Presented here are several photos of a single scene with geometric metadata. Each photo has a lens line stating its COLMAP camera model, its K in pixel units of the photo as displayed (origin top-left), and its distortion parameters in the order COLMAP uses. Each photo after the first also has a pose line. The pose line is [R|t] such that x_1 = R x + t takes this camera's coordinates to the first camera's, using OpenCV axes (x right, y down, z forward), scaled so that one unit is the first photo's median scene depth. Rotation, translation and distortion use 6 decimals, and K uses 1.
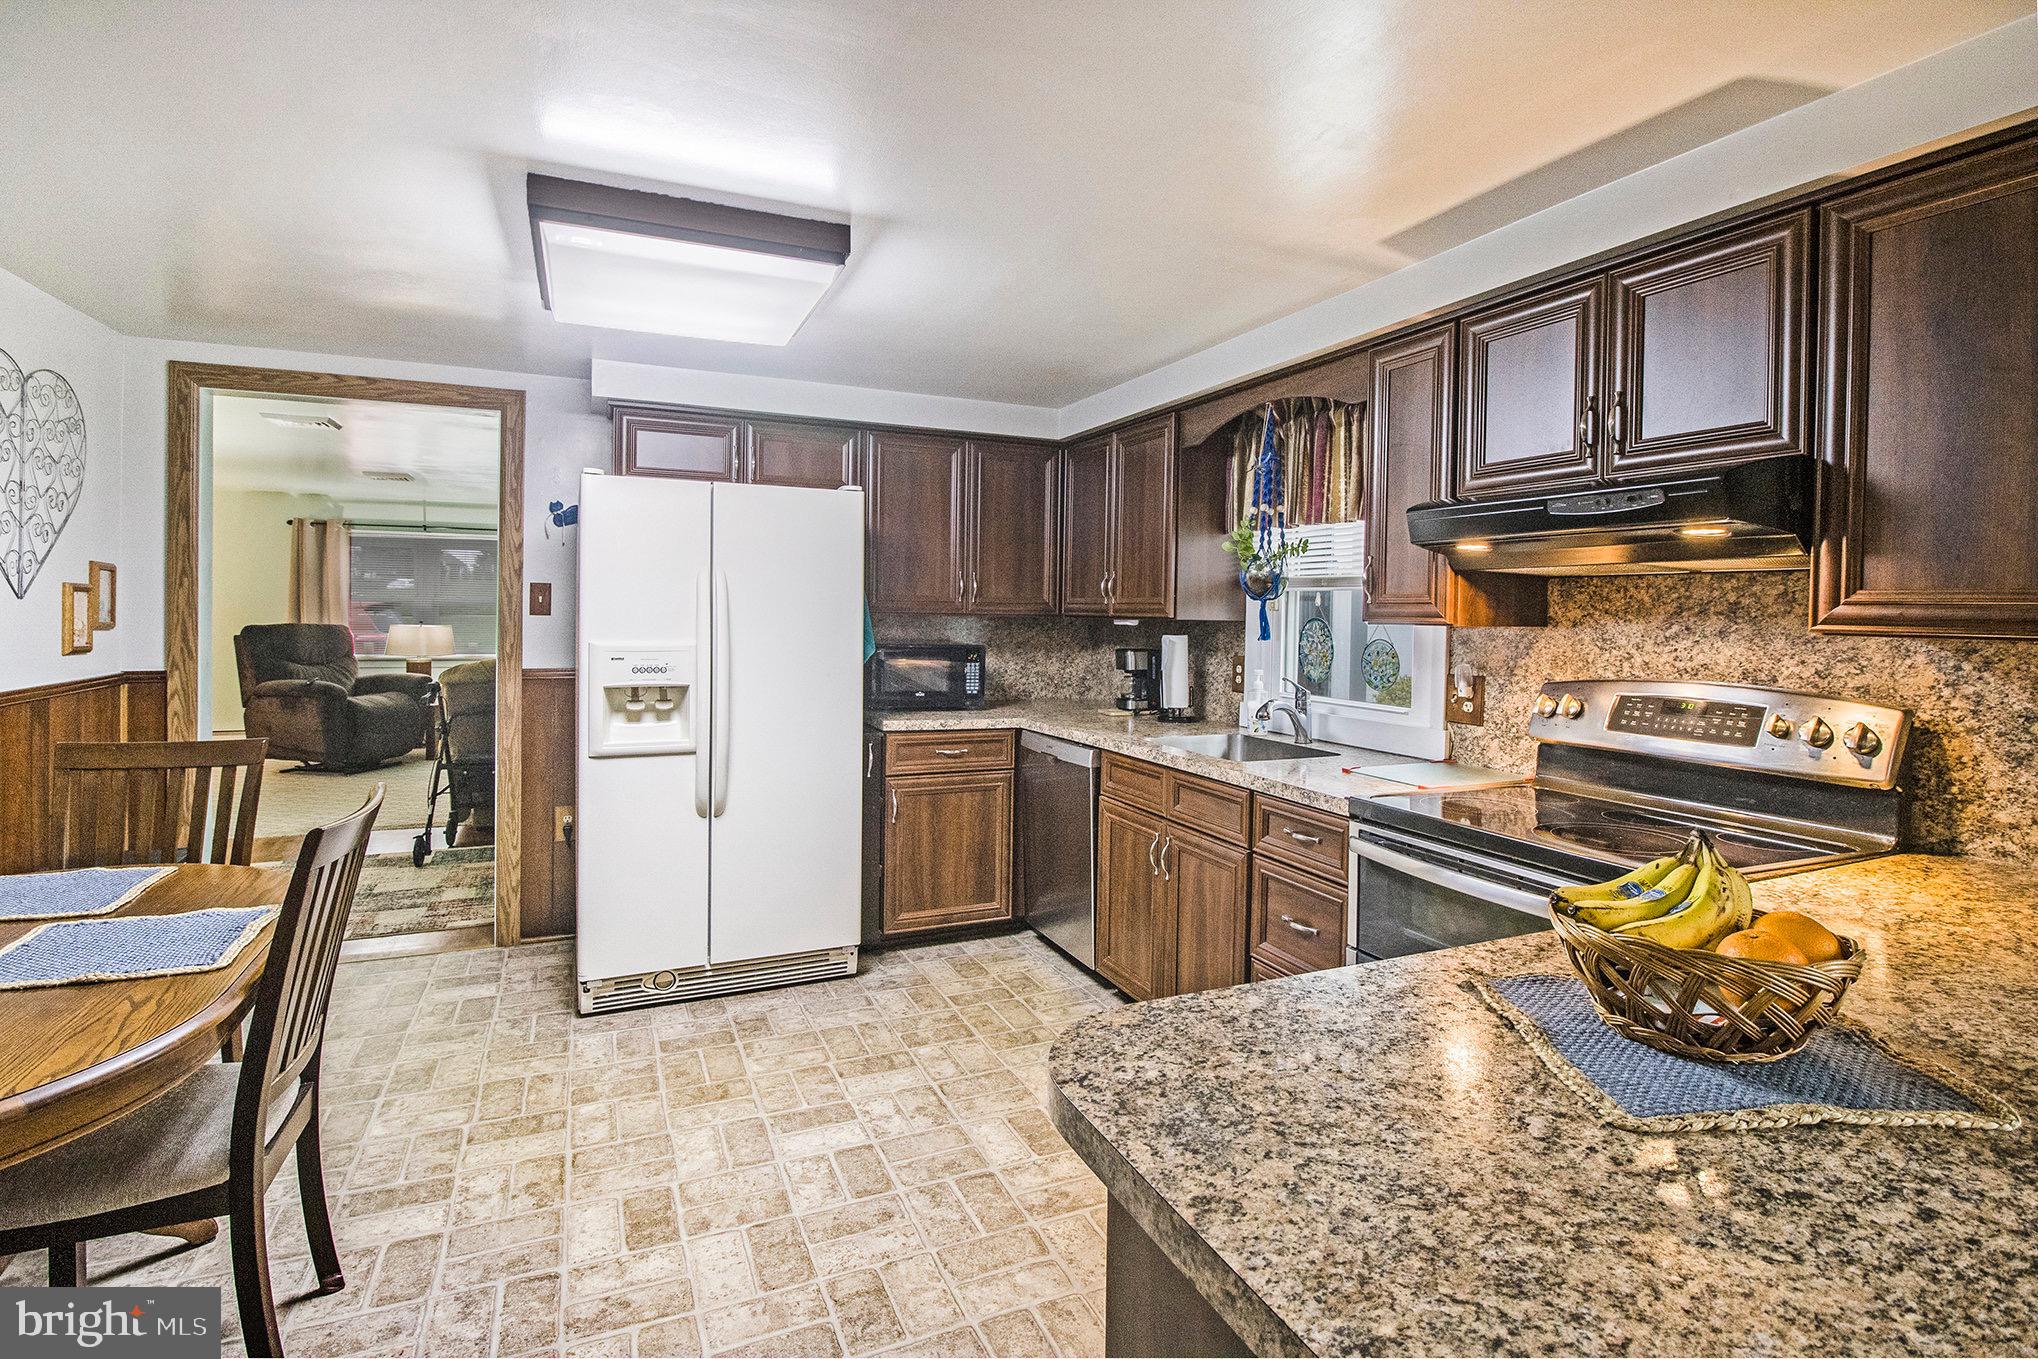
lens RADIAL K [[995.3, 0, 1035.1], [0, 995.3, 614.2], [0, 0, 1]] dist [-0.005639, -0.001079]
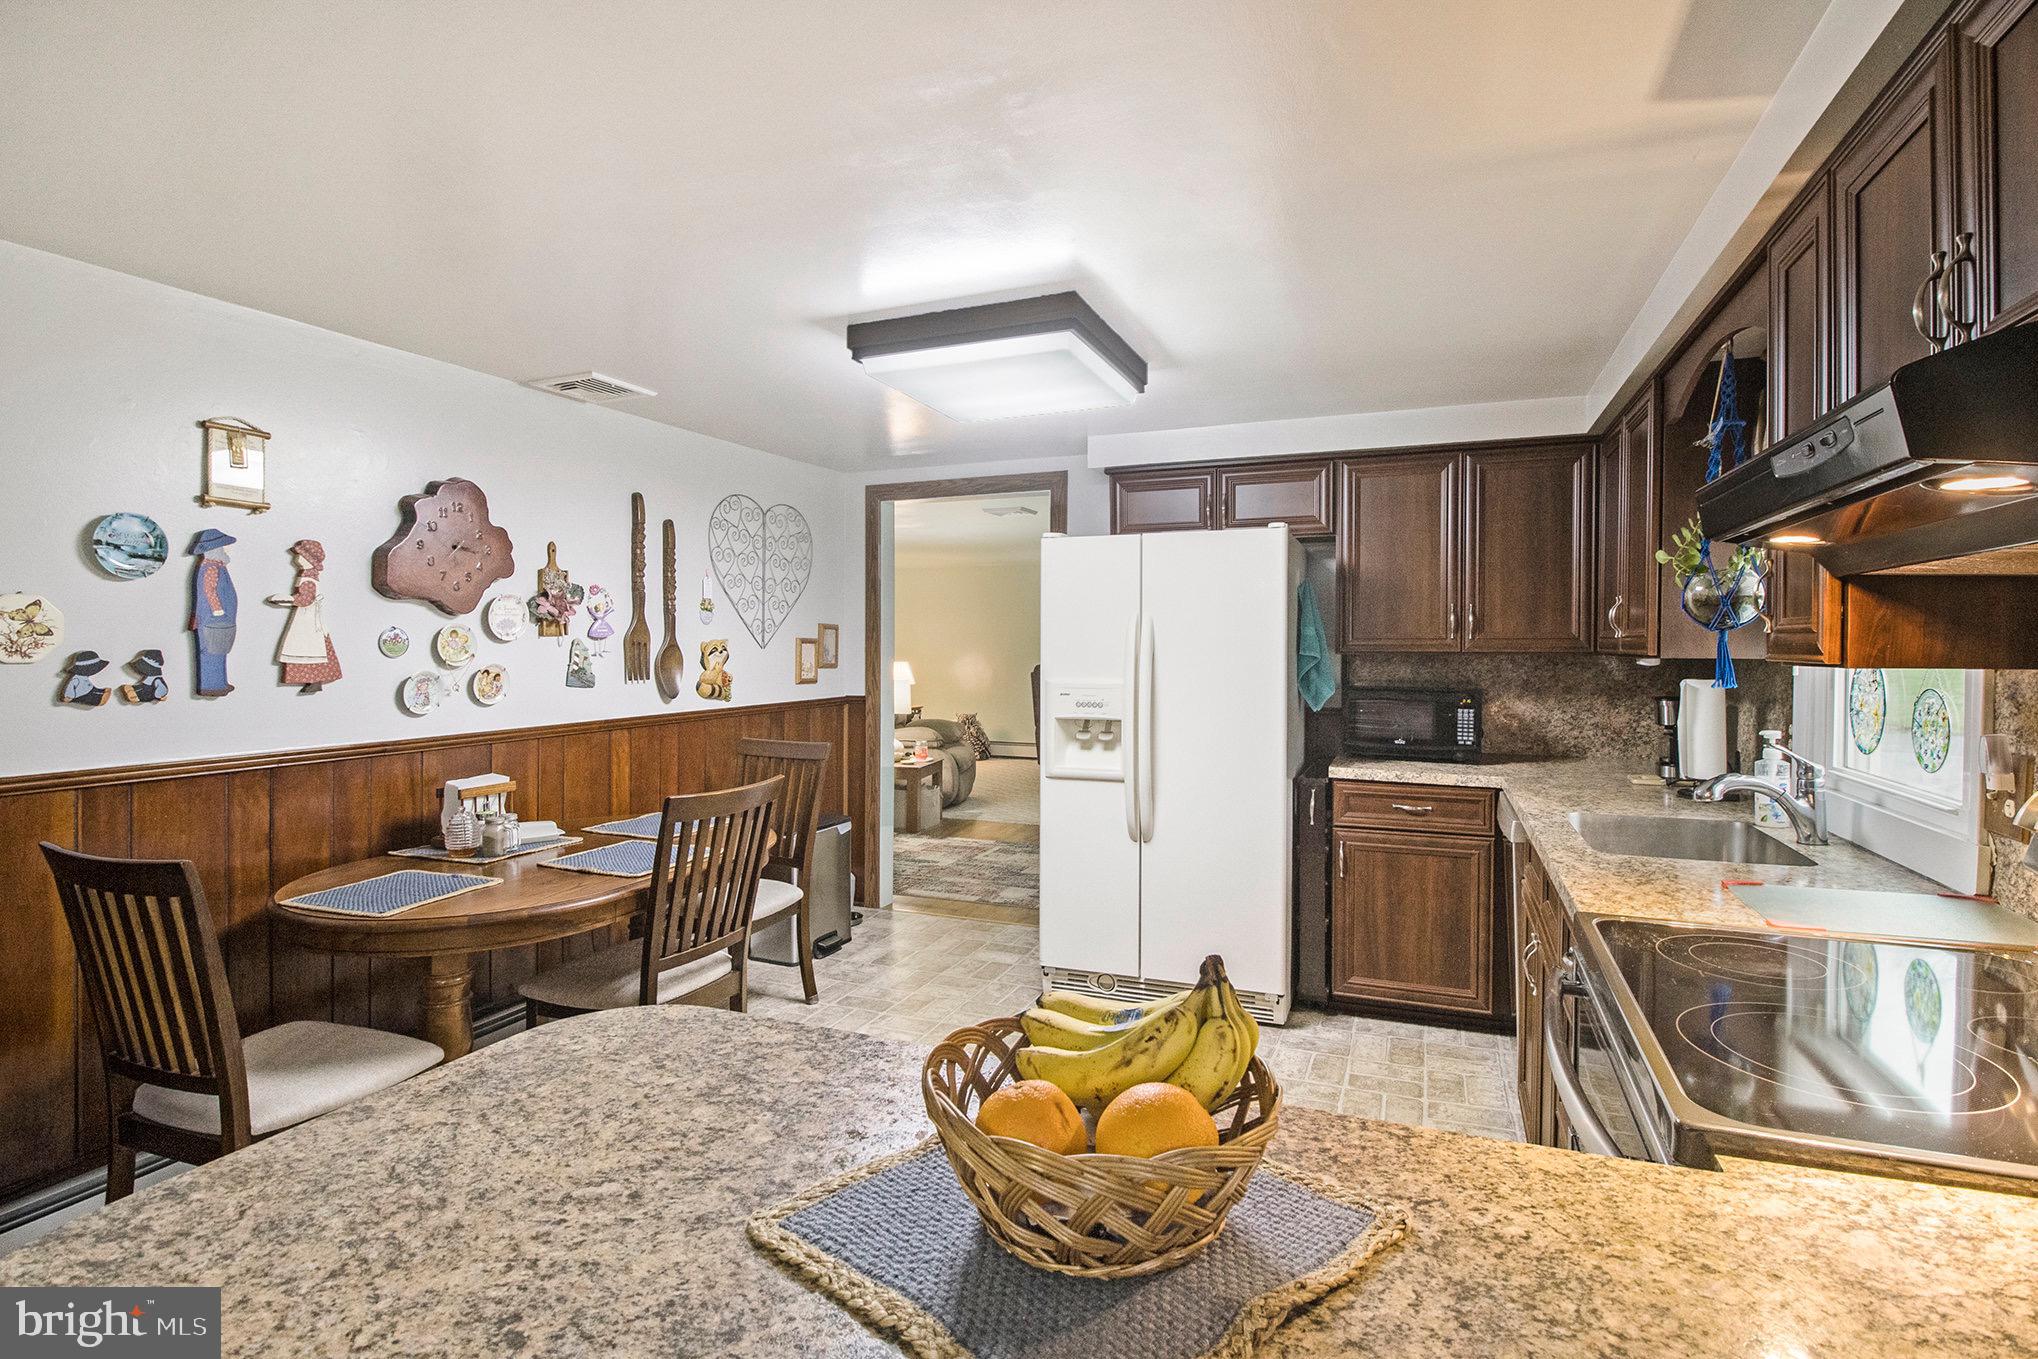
lens RADIAL K [[991.3, 0, 1023.6], [0, 991.3, 643.1], [0, 0, 1]] dist [-0.003908, -0.002620]
pose [[0.687289, -0.015087, -0.726227, 0.362438], [0.007384, 0.999878, -0.013784, 0.000723], [0.726347, 0.004111, 0.687316, 0.155275]]
